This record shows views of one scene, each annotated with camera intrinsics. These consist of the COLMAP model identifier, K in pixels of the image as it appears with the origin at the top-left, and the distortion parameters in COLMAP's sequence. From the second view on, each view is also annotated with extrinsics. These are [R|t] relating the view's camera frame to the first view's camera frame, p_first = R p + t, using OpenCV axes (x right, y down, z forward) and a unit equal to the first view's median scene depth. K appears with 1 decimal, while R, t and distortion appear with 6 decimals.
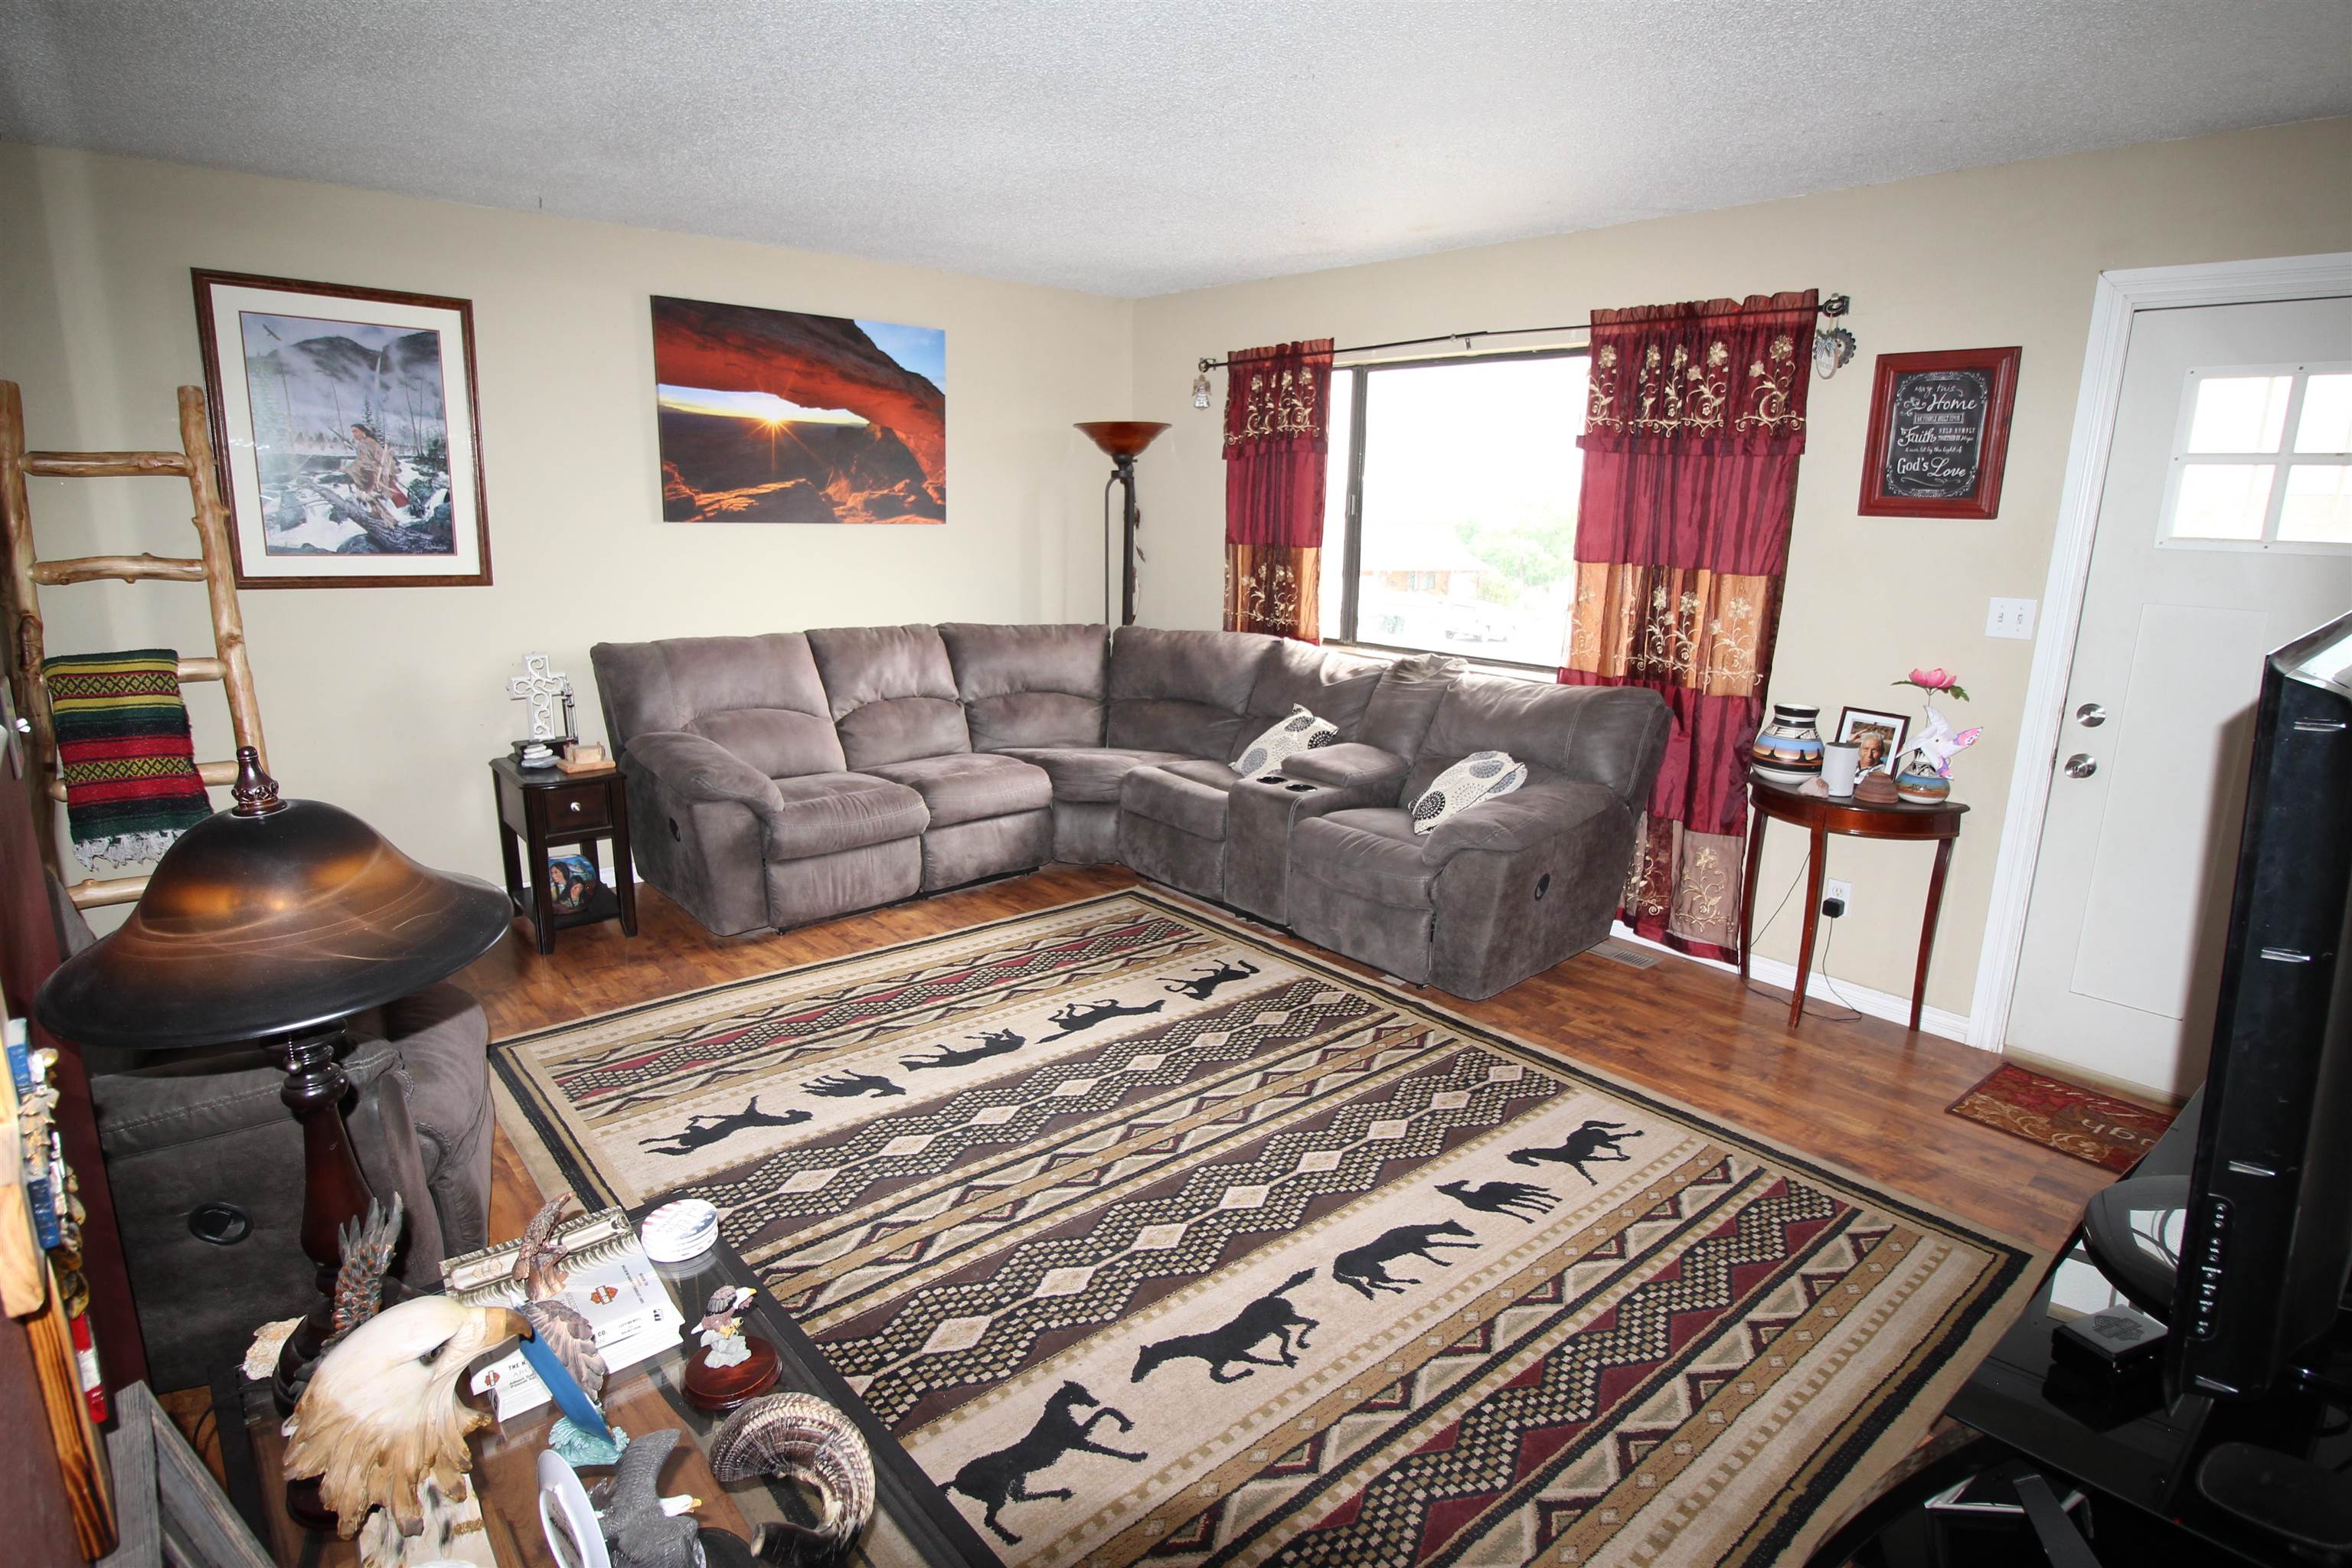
lens RADIAL K [[1224.3, 0, 1168.5], [0, 1224.3, 786.2], [0, 0, 1]] dist [-0.000397, -0.000957]
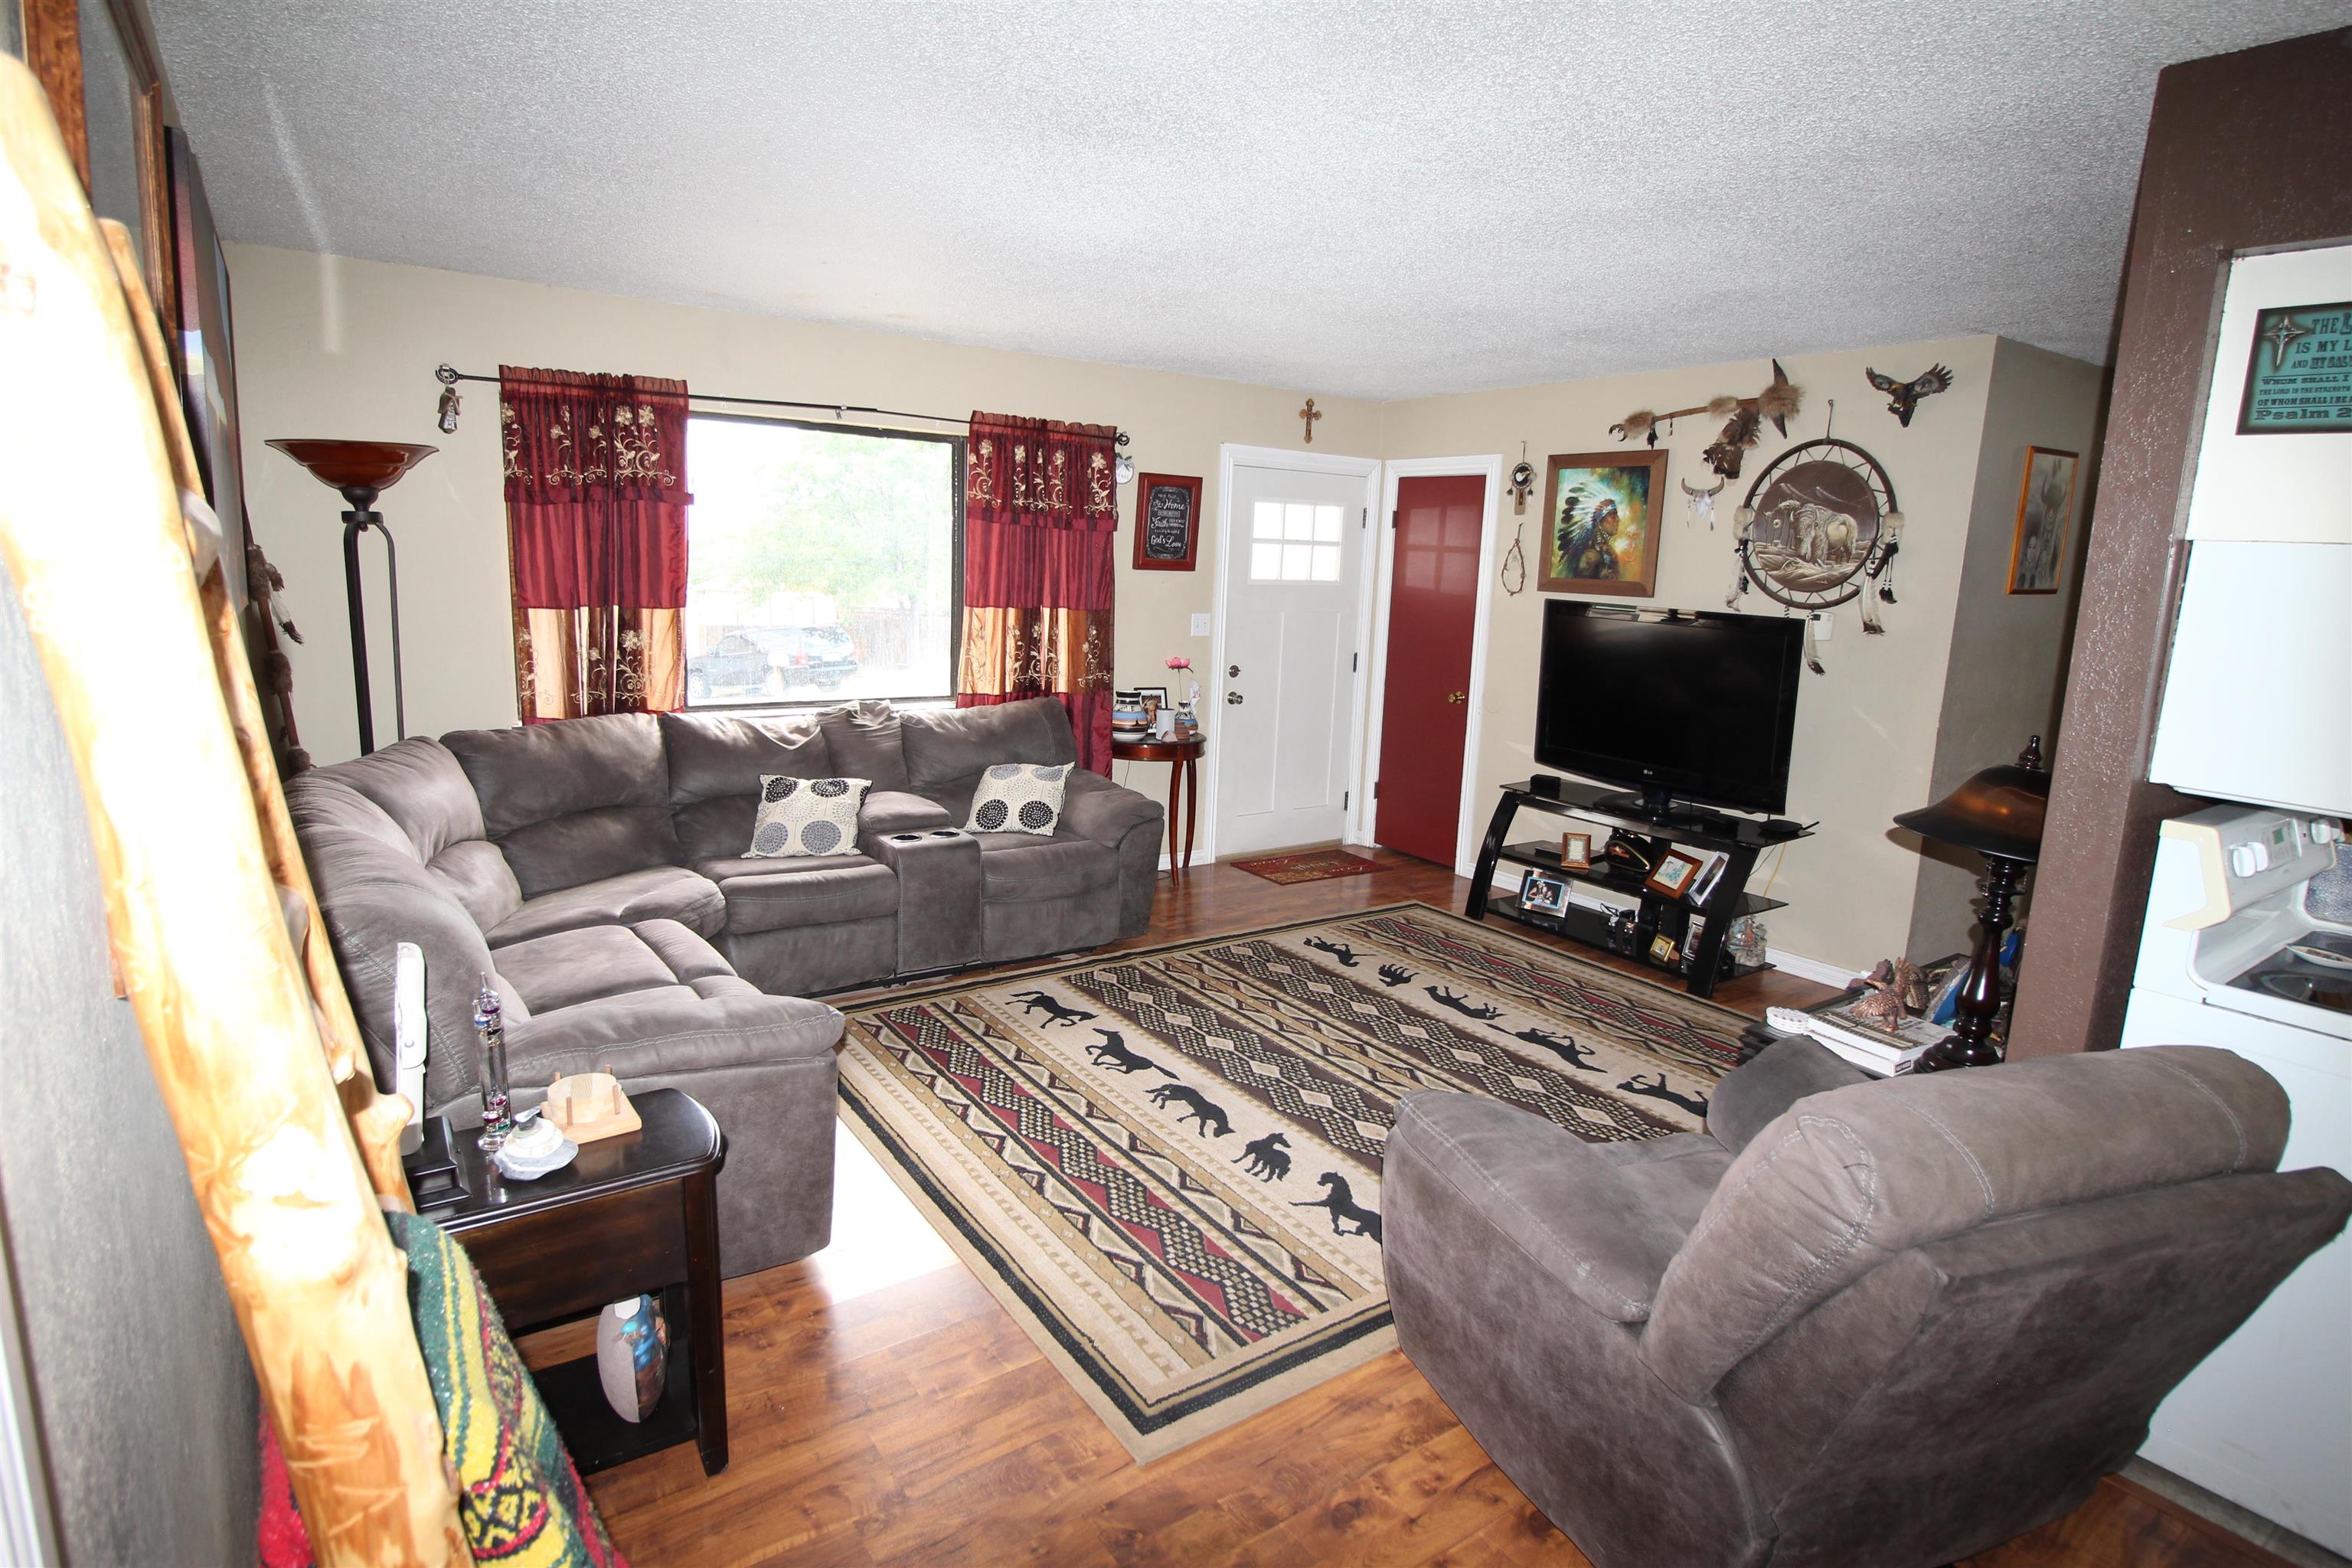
lens RADIAL K [[1224.3, 0, 1168.5], [0, 1224.3, 786.2], [0, 0, 1]] dist [-0.000397, -0.000957]
pose [[0.102700, -0.196127, 0.975186, -1.101247], [0.204487, 0.963593, 0.172261, -0.223065], [-0.973467, 0.181721, 0.139067, 0.814182]]
